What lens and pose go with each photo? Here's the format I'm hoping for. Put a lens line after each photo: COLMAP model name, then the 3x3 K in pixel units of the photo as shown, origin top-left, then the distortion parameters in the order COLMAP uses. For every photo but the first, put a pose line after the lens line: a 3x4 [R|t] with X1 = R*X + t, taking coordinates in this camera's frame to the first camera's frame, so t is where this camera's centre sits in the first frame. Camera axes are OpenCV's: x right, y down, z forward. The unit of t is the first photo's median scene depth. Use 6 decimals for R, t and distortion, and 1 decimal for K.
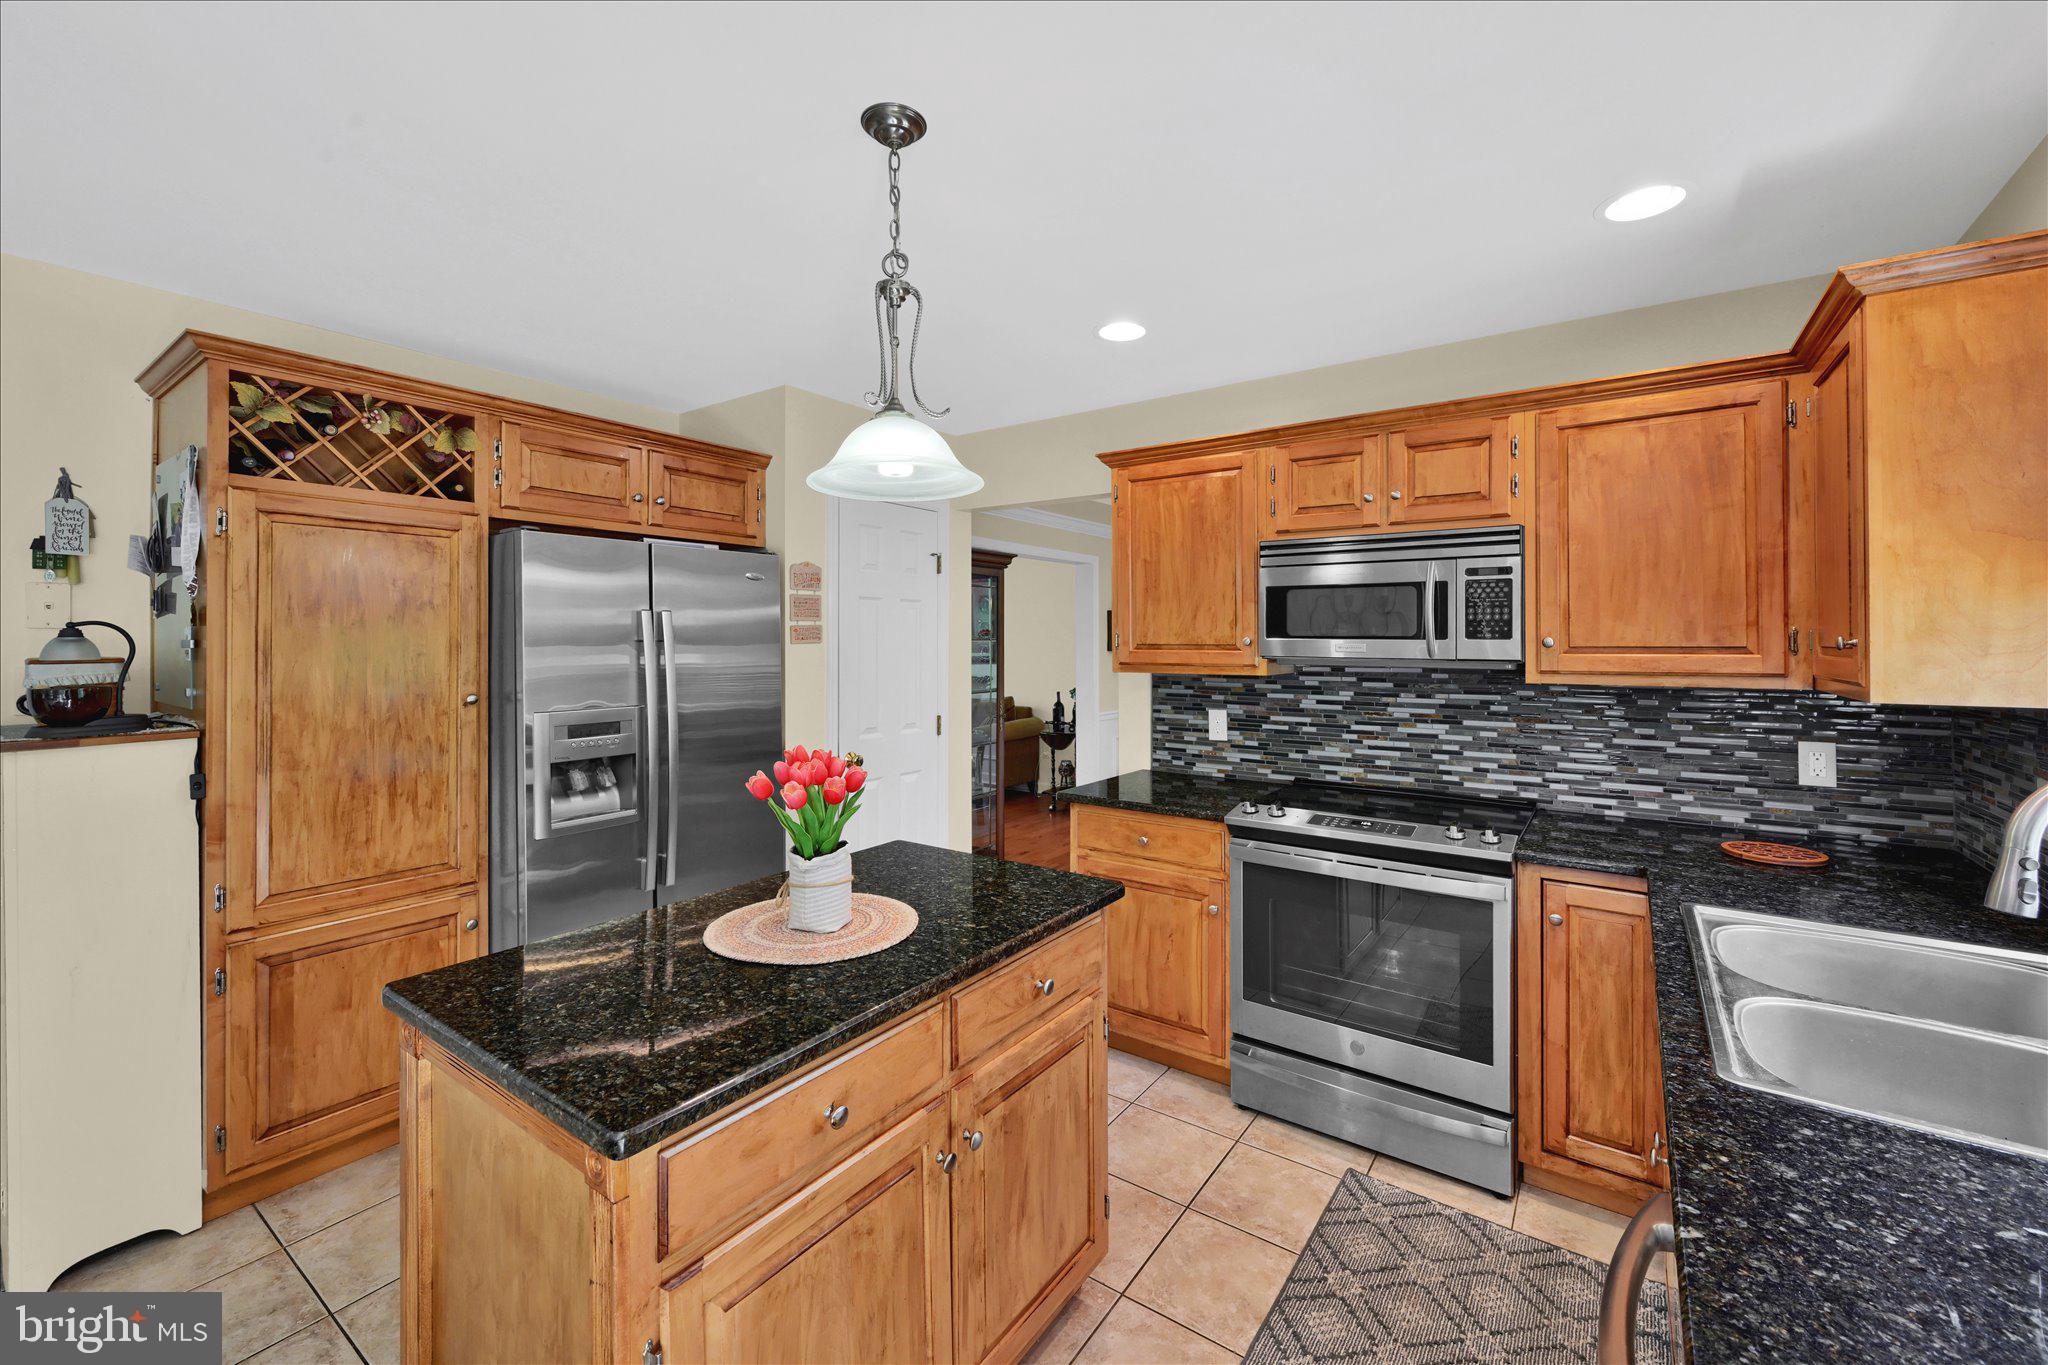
lens RADIAL K [[821.6, 0, 1045.3], [0, 821.6, 641.0], [0, 0, 1]] dist [0.000090, -0.000568]
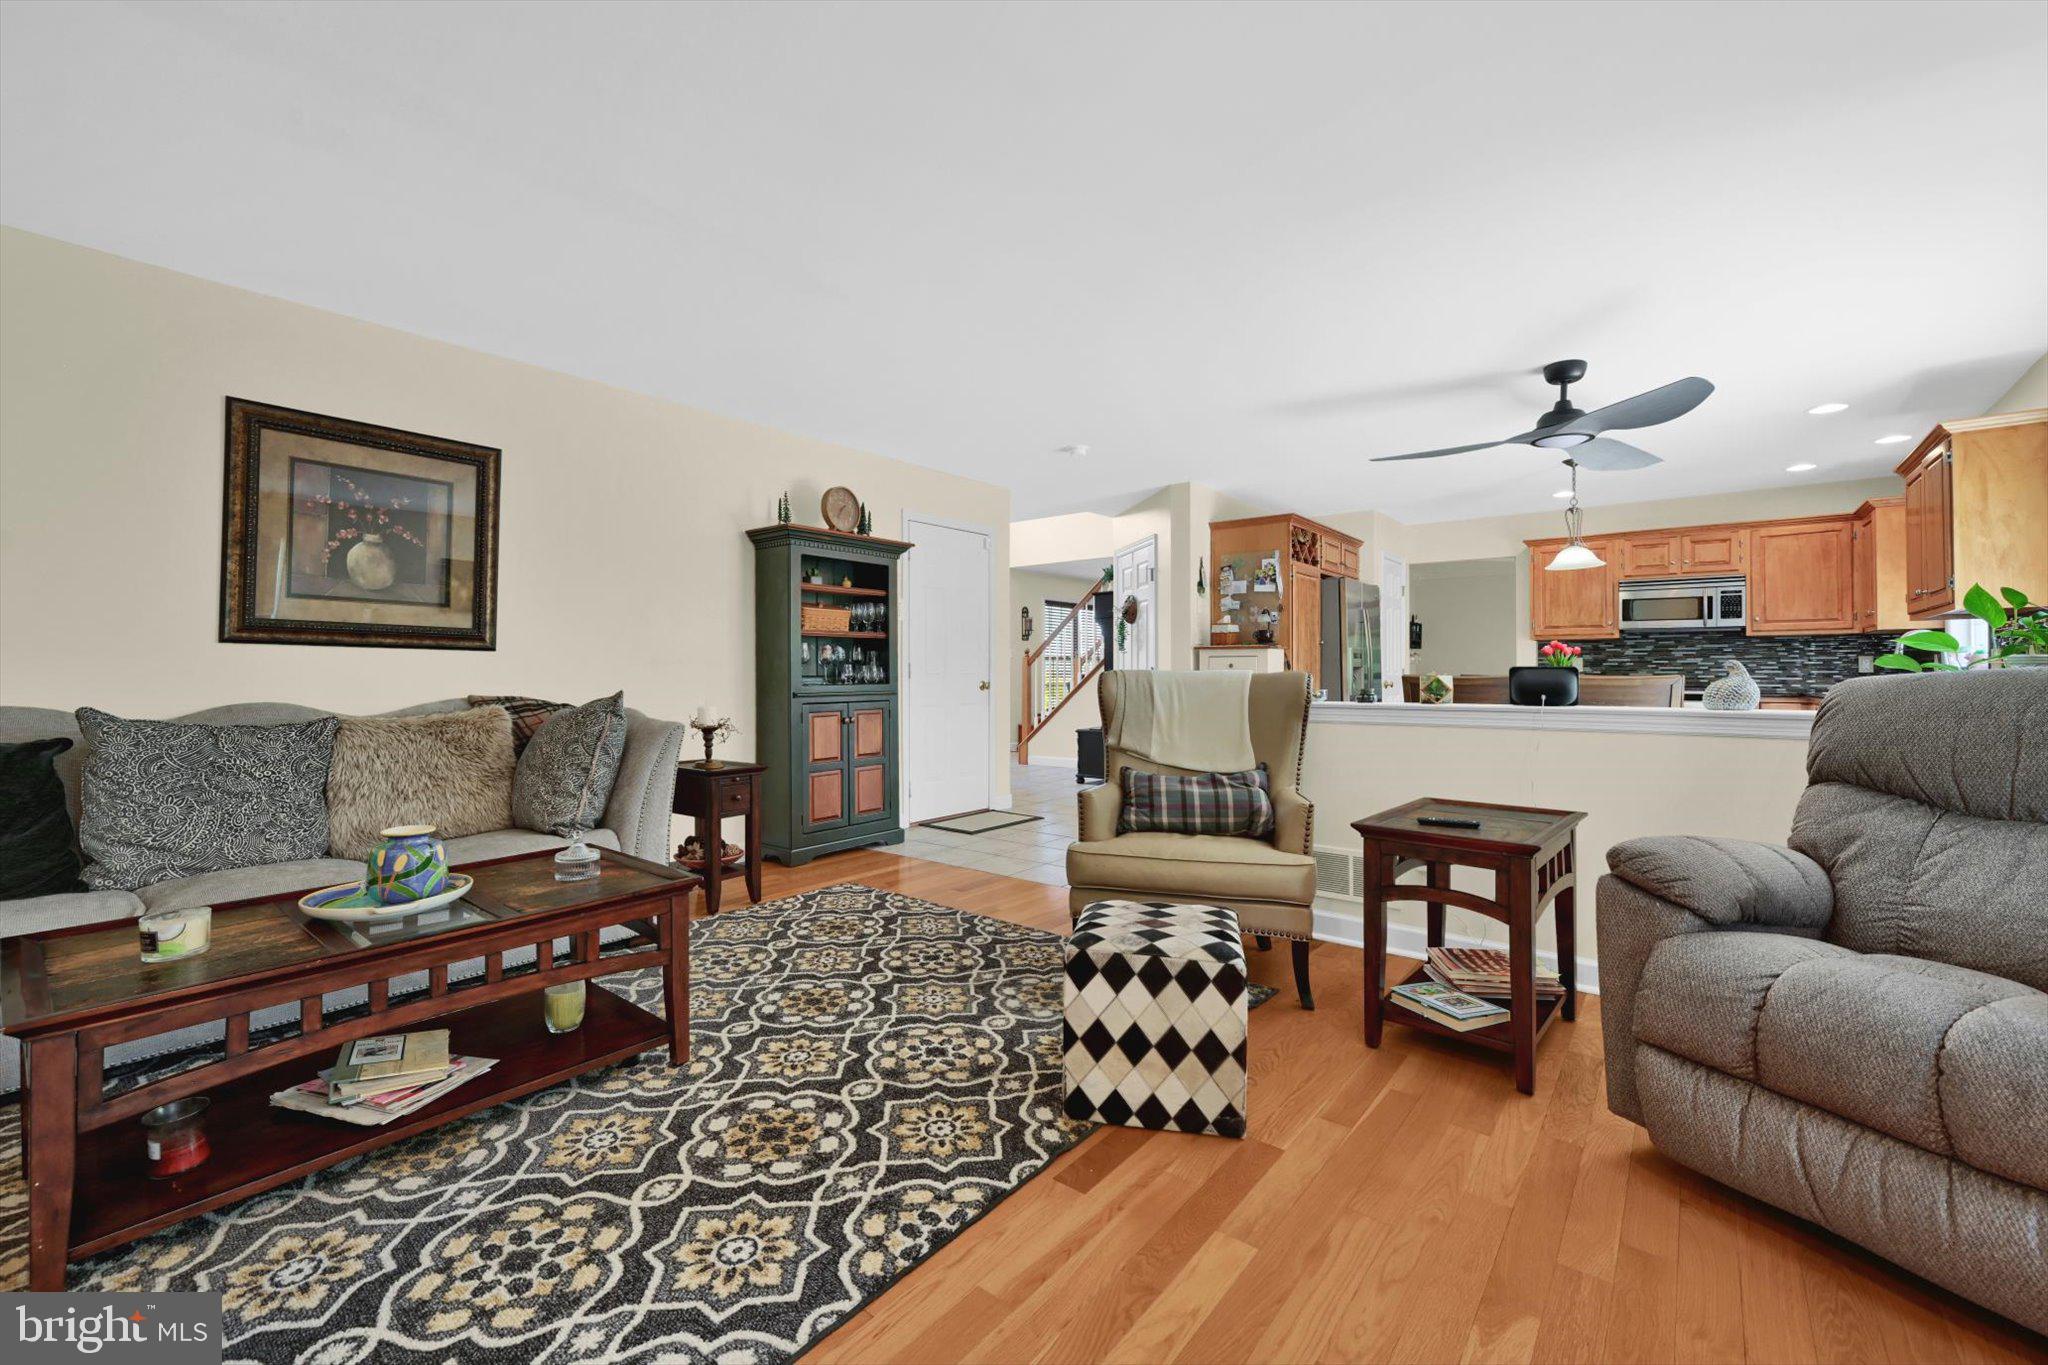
lens RADIAL K [[821.6, 0, 1032.0], [0, 821.6, 665.9], [0, 0, 1]] dist [0.000090, -0.000568]
pose [[0.997919, 0.003579, -0.064375, -1.452596], [-0.004304, 0.999929, -0.011124, 0.181553], [0.064331, 0.011378, 0.997864, -1.675143]]
